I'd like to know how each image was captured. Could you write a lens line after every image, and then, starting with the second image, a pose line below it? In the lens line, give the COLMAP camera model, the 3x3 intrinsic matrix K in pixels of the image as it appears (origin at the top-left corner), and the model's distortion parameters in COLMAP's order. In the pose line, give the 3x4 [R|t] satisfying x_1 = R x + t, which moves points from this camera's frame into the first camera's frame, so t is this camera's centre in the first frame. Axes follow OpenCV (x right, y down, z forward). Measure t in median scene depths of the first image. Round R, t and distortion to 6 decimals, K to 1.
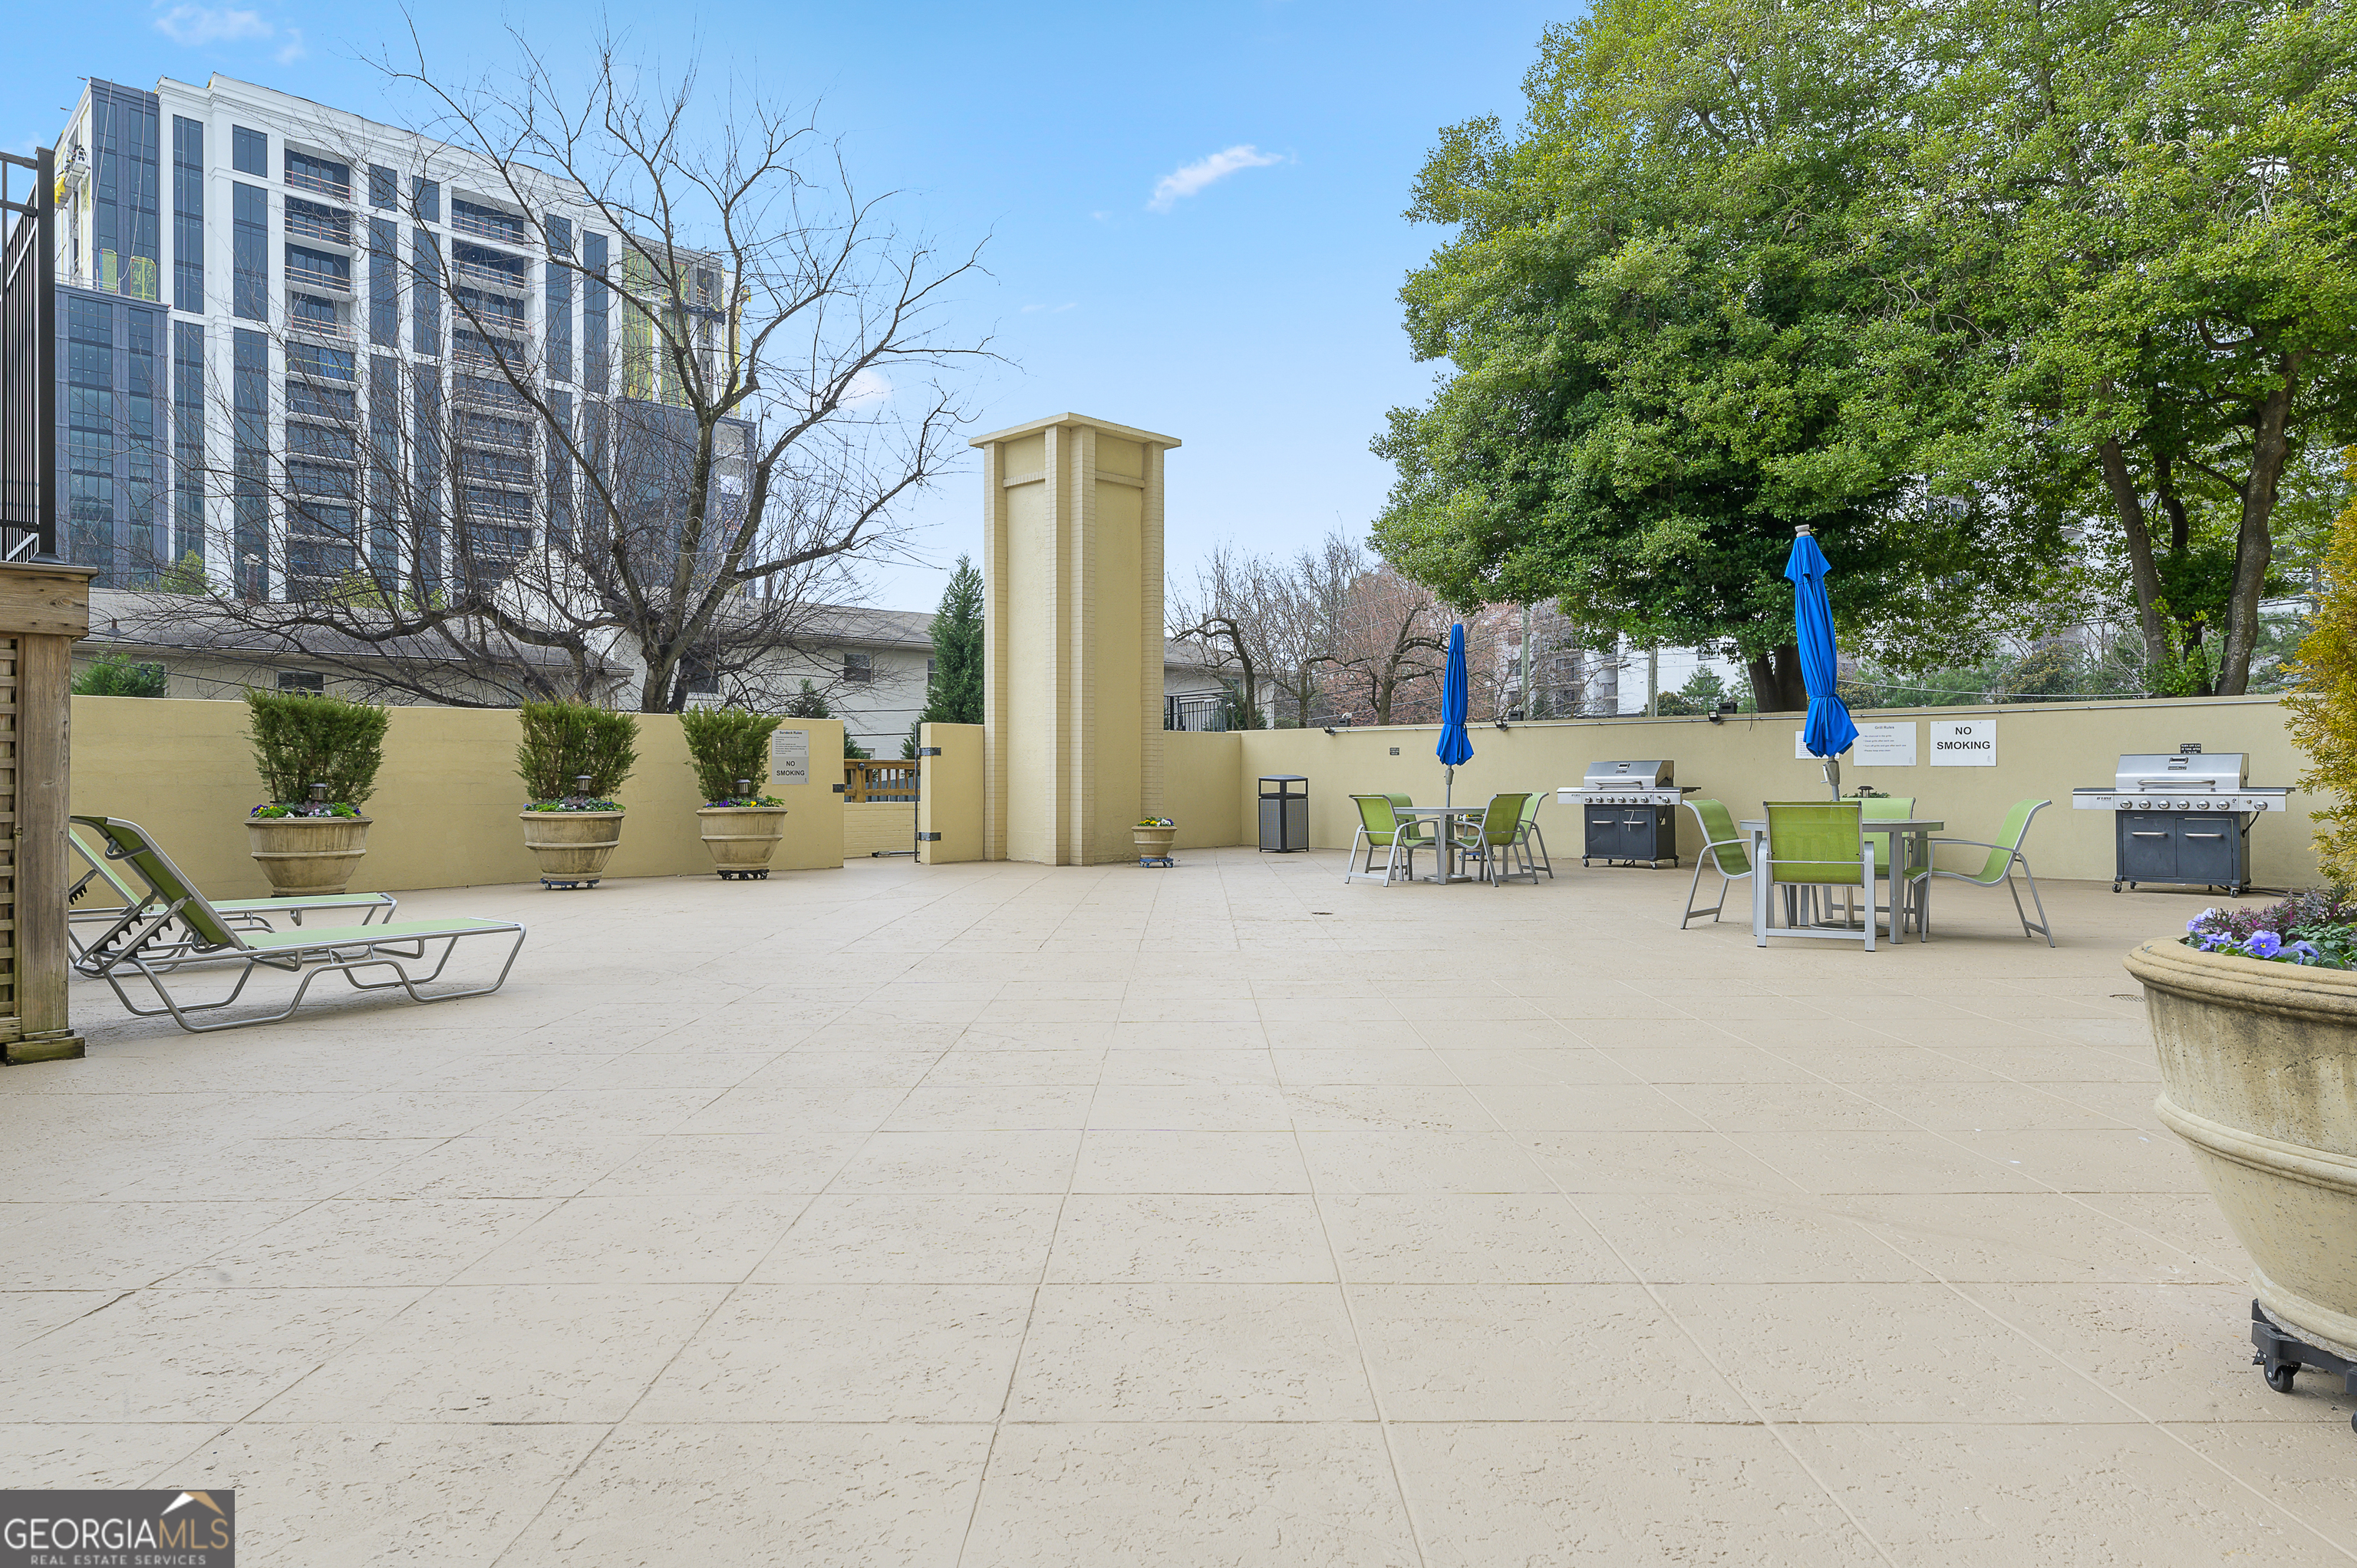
lens RADIAL K [[1493.0, 0, 1181.9], [0, 1493.0, 792.2], [0, 0, 1]] dist [0.002805, -0.002137]
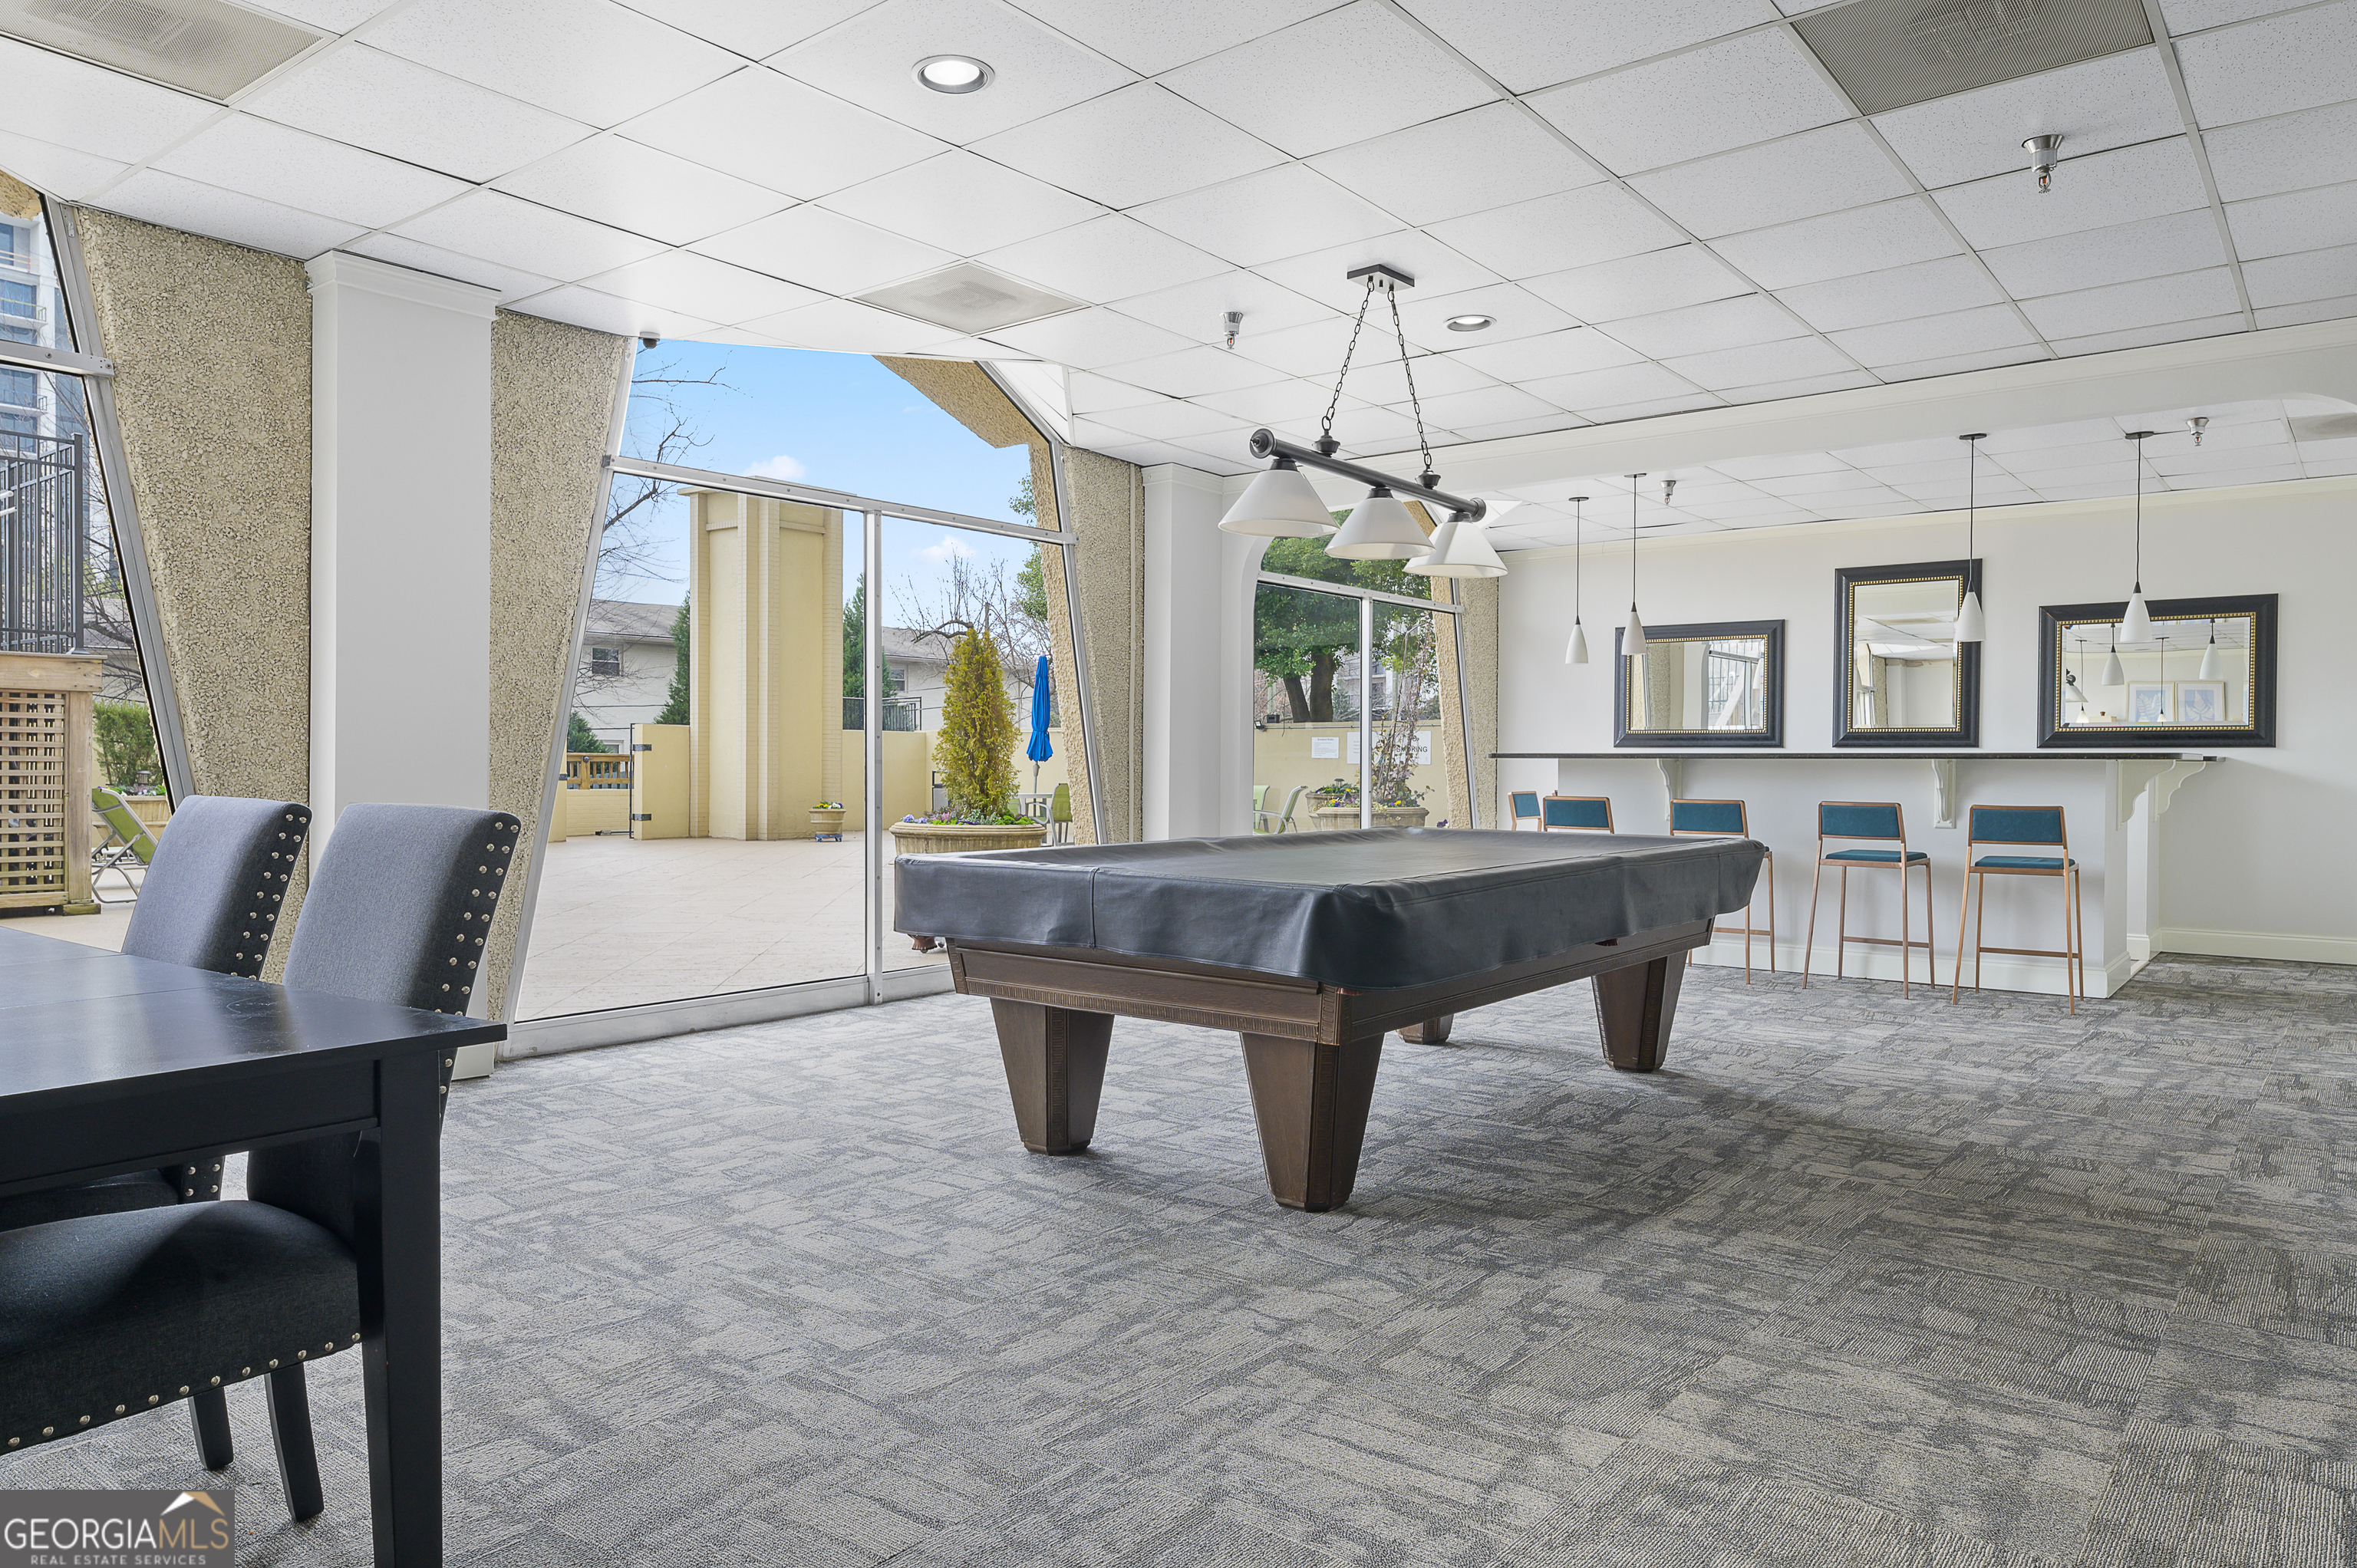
lens RADIAL K [[1567.2, 0, 1176.1], [0, 1567.2, 780.7], [0, 0, 1]] dist [0.000466, 0.001311]
pose [[0.992139, 0.004323, 0.125064, 0.102534], [-0.003894, 0.999986, -0.003677, 0.002764], [-0.125078, 0.003162, 0.992142, -0.317192]]
